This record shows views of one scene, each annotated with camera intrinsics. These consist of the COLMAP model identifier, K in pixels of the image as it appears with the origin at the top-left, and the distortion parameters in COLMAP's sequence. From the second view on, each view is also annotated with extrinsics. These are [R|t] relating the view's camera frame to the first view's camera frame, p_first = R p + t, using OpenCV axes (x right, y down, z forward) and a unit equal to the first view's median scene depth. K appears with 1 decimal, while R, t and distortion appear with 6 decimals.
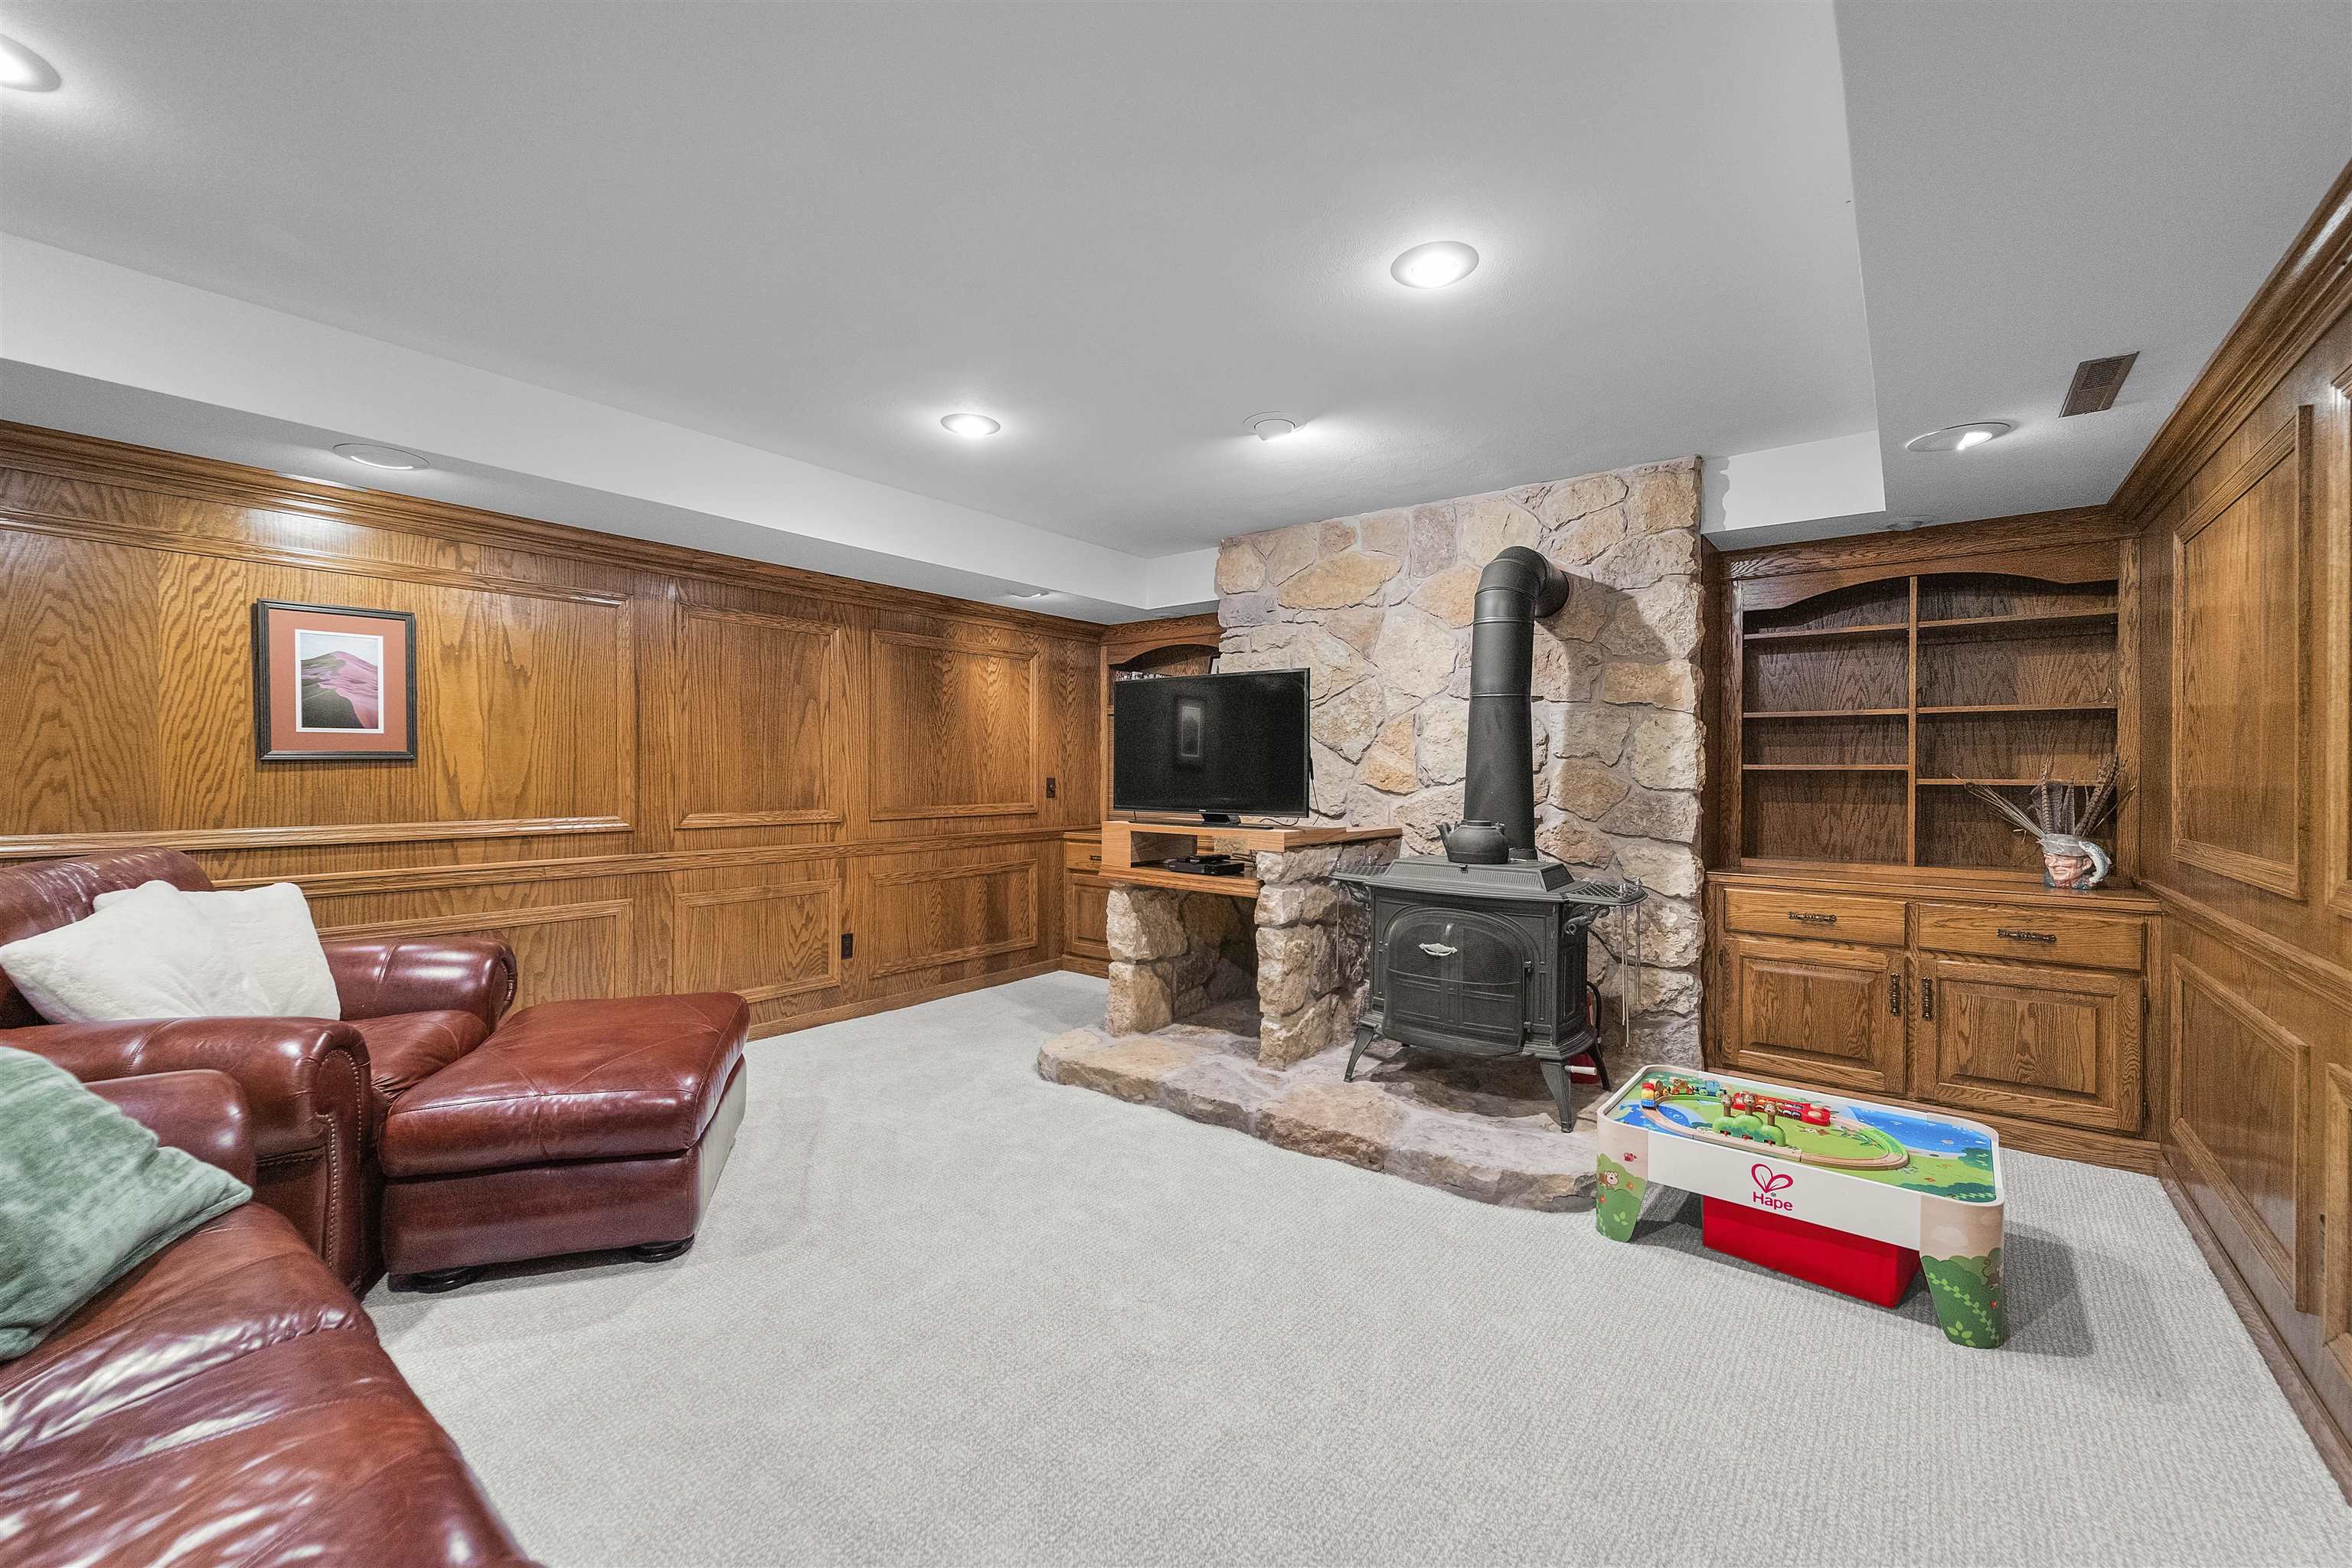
lens RADIAL K [[940.2, 0, 1178.7], [0, 940.2, 777.2], [0, 0, 1]] dist [-0.000372, 0.000081]
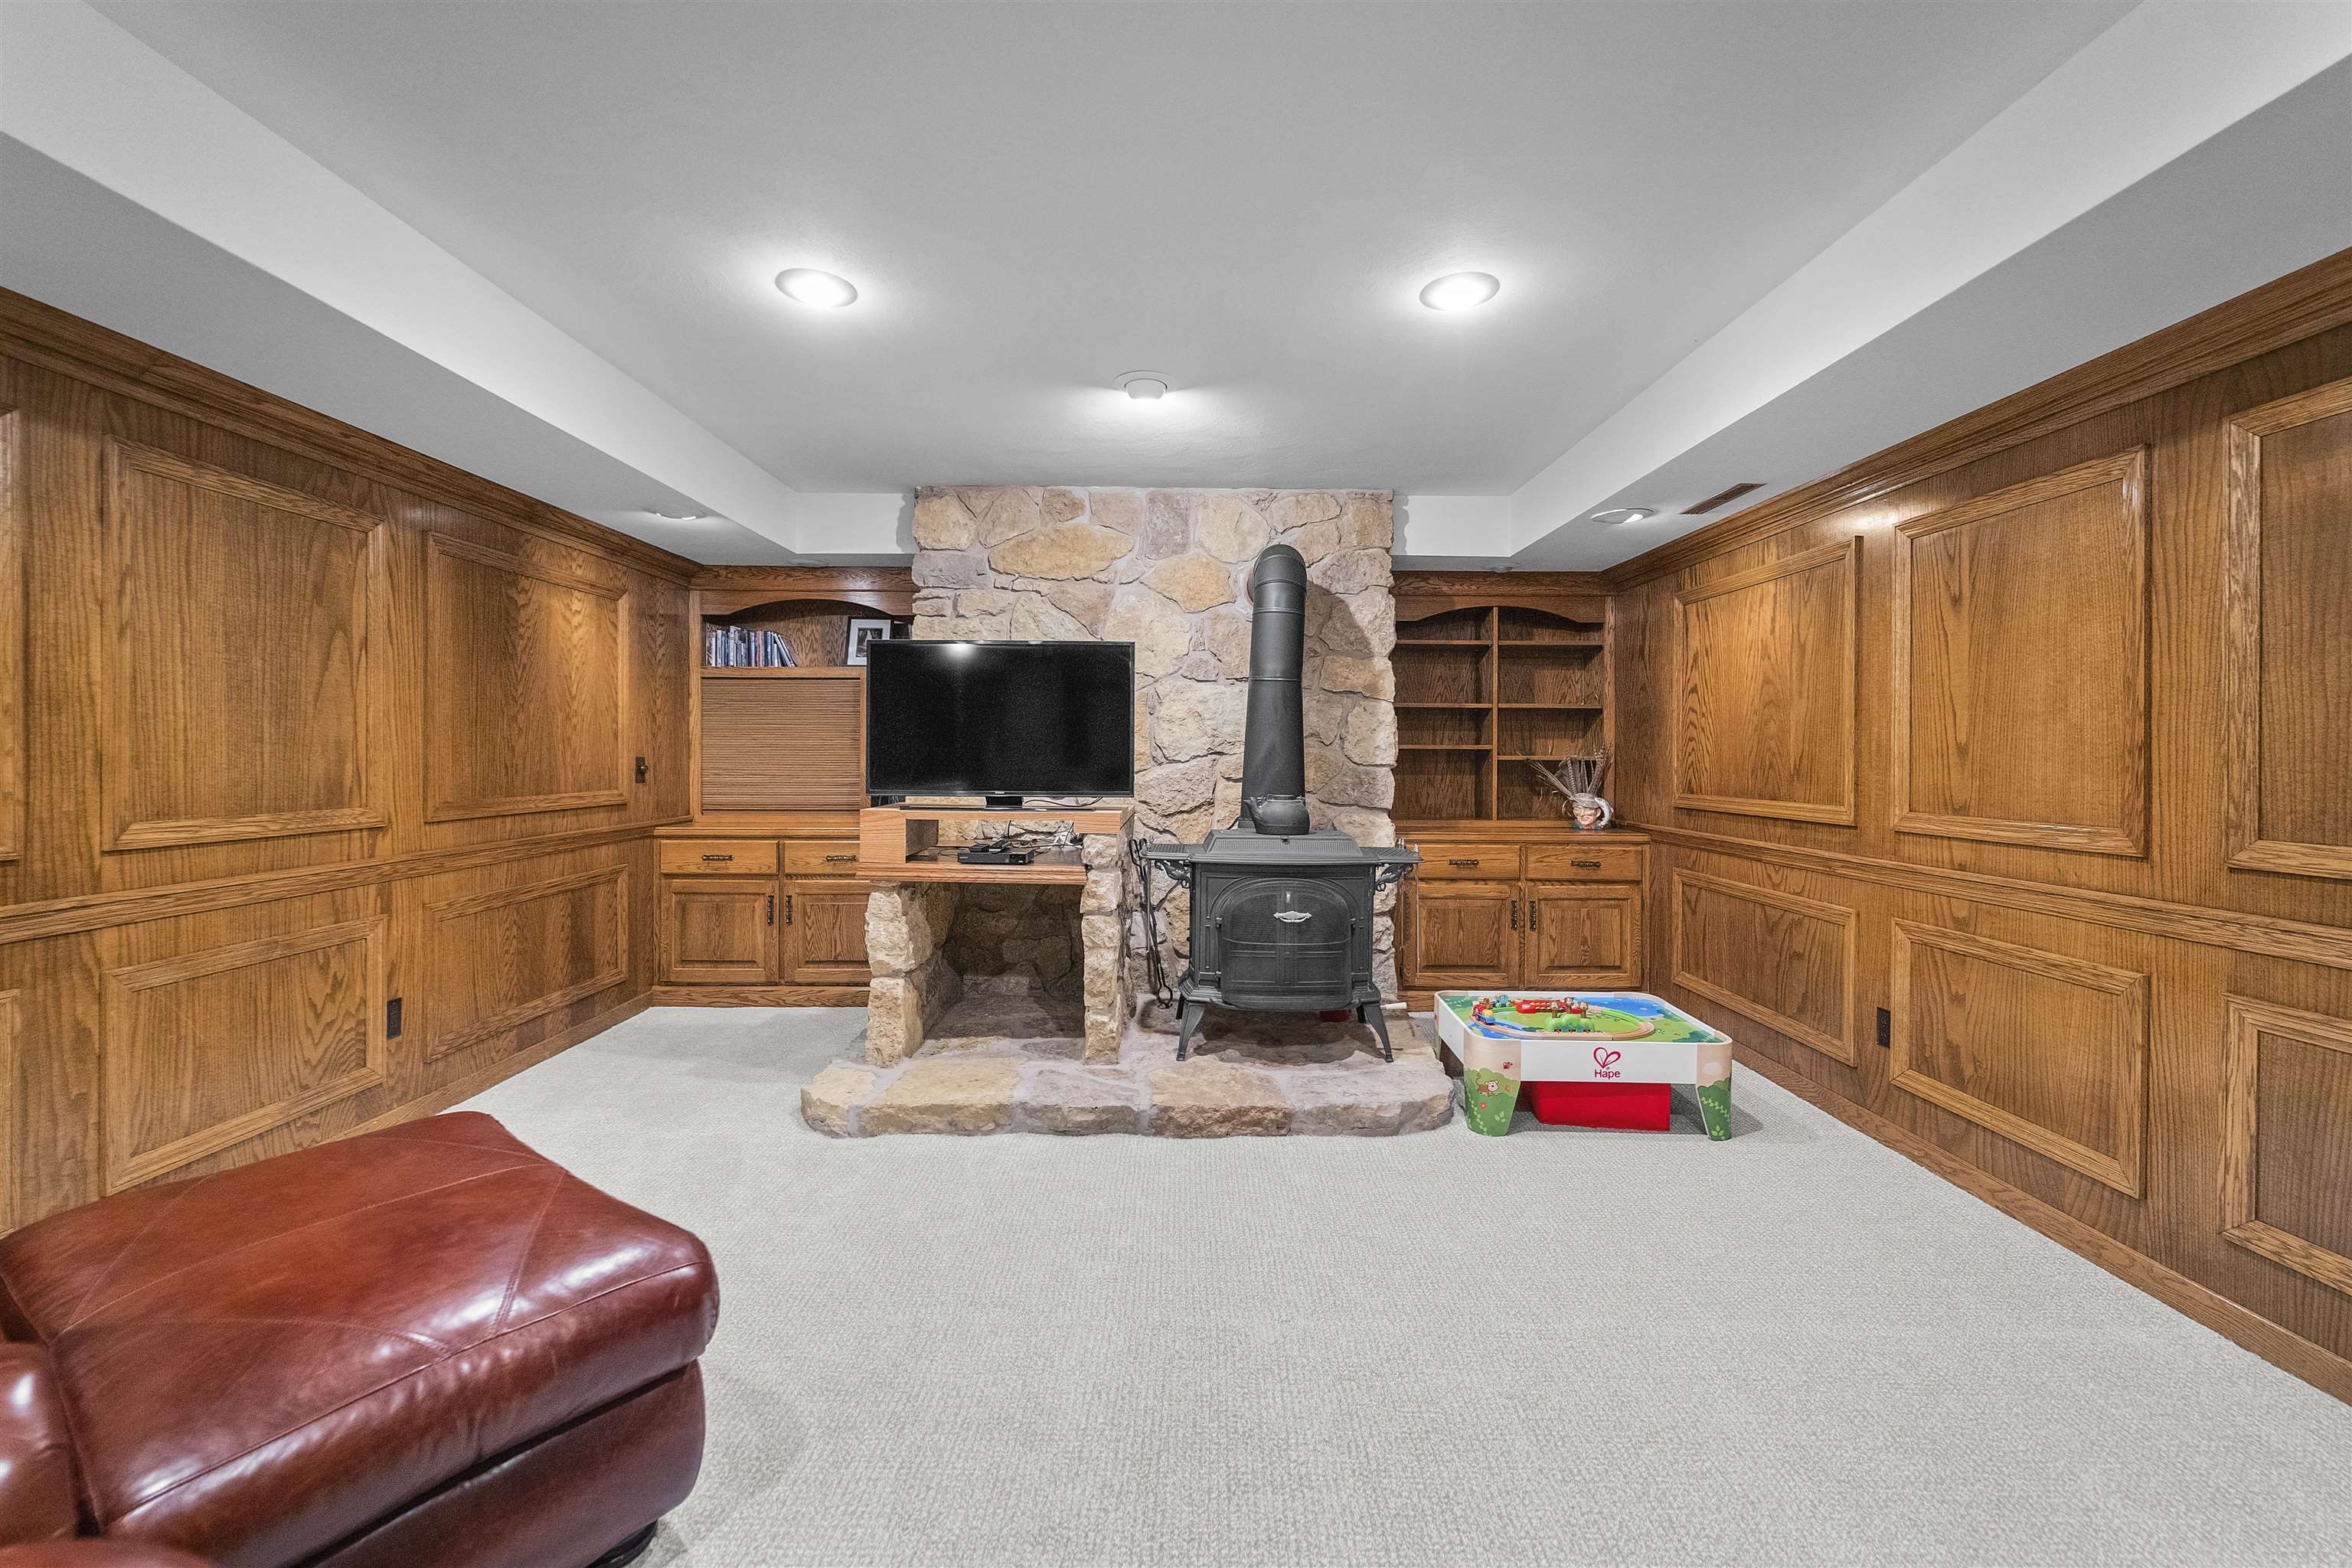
lens RADIAL K [[947.9, 0, 1178.3], [0, 947.9, 760.6], [0, 0, 1]] dist [-0.000566, -0.000111]
pose [[0.787803, -0.004895, 0.615908, -0.416489], [0.001711, 0.999982, 0.005759, 0.000083], [-0.615925, -0.003483, 0.787797, 0.199784]]
